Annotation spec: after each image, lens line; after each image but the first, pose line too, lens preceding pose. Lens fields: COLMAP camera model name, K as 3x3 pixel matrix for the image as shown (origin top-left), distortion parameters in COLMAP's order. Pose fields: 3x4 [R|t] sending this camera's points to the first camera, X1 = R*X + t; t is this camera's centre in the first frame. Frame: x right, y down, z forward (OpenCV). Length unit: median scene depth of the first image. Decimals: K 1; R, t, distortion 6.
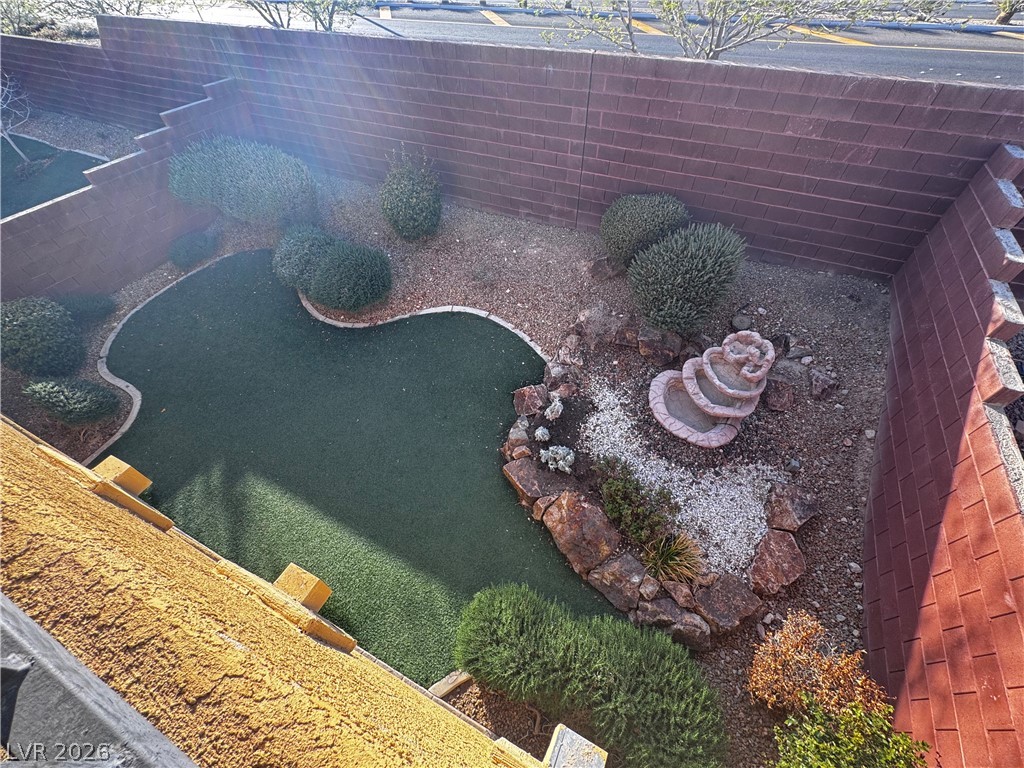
lens RADIAL K [[406.5, 0, 512.0], [0, 406.5, 384.0], [0, 0, 1]] dist [-0.001015, 0.000439]
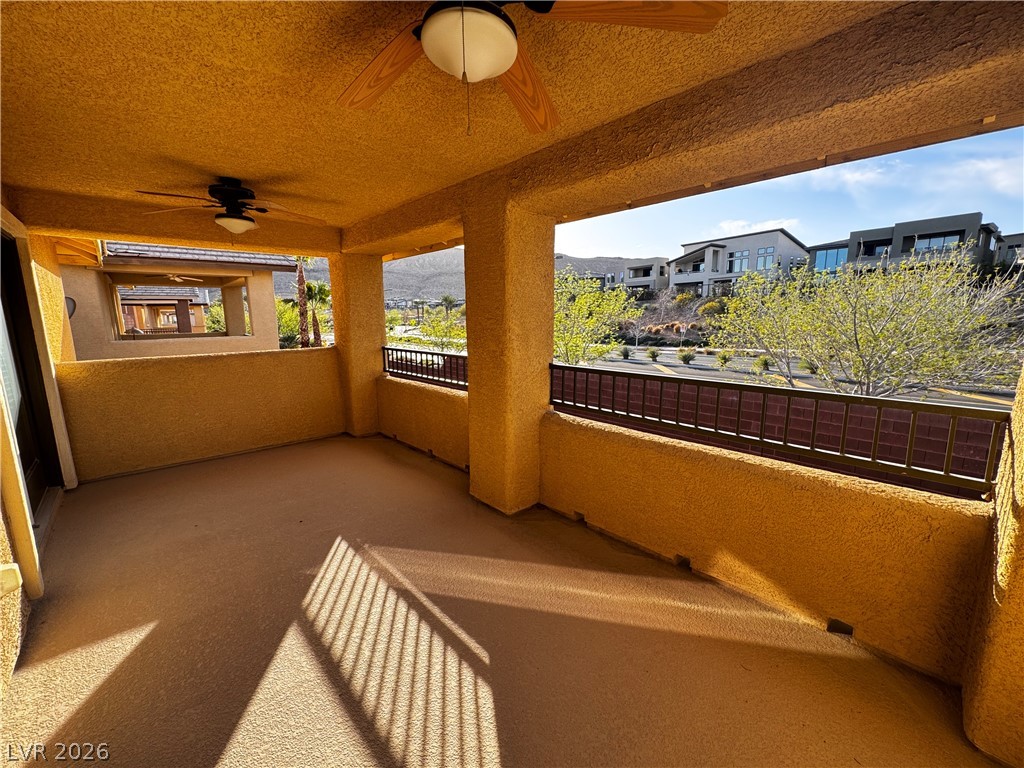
lens RADIAL K [[406.5, 0, 512.0], [0, 406.5, 384.0], [0, 0, 1]] dist [-0.001015, 0.000439]
pose [[0.934679, 0.074659, -0.347564, -0.145842], [-0.277617, 0.763976, -0.582469, 0.273961], [0.222044, 0.640911, 0.734799, -0.307116]]
